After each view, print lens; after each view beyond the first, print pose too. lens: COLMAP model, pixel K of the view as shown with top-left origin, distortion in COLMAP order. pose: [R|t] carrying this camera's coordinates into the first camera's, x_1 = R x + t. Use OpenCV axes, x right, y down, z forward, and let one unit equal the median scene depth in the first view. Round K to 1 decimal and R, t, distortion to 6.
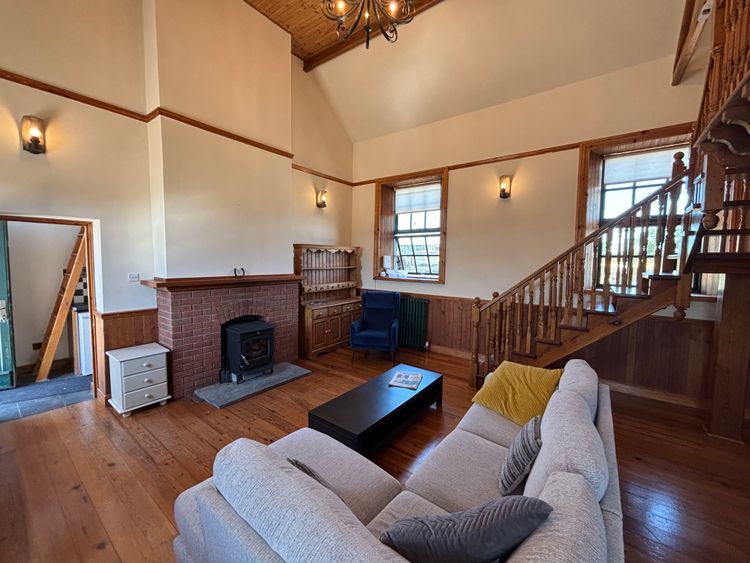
lens RADIAL K [[303.0, 0, 372.8], [0, 303.0, 279.6], [0, 0, 1]] dist [0.001138, 0.000181]
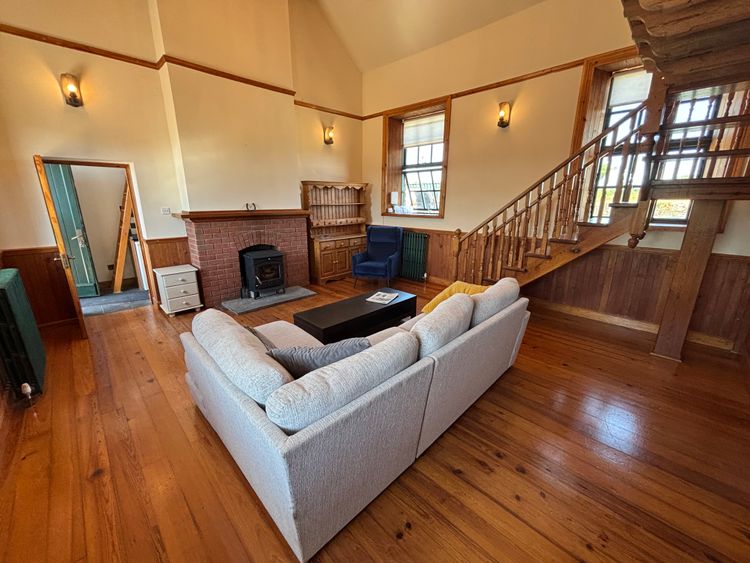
lens RADIAL K [[303.0, 0, 372.8], [0, 303.0, 279.6], [0, 0, 1]] dist [0.001138, 0.000181]
pose [[0.989799, 0.025275, -0.140208, 0.186426], [0.001779, 0.981869, 0.189552, 0.029228], [0.142456, -0.187868, 0.971809, -0.108474]]
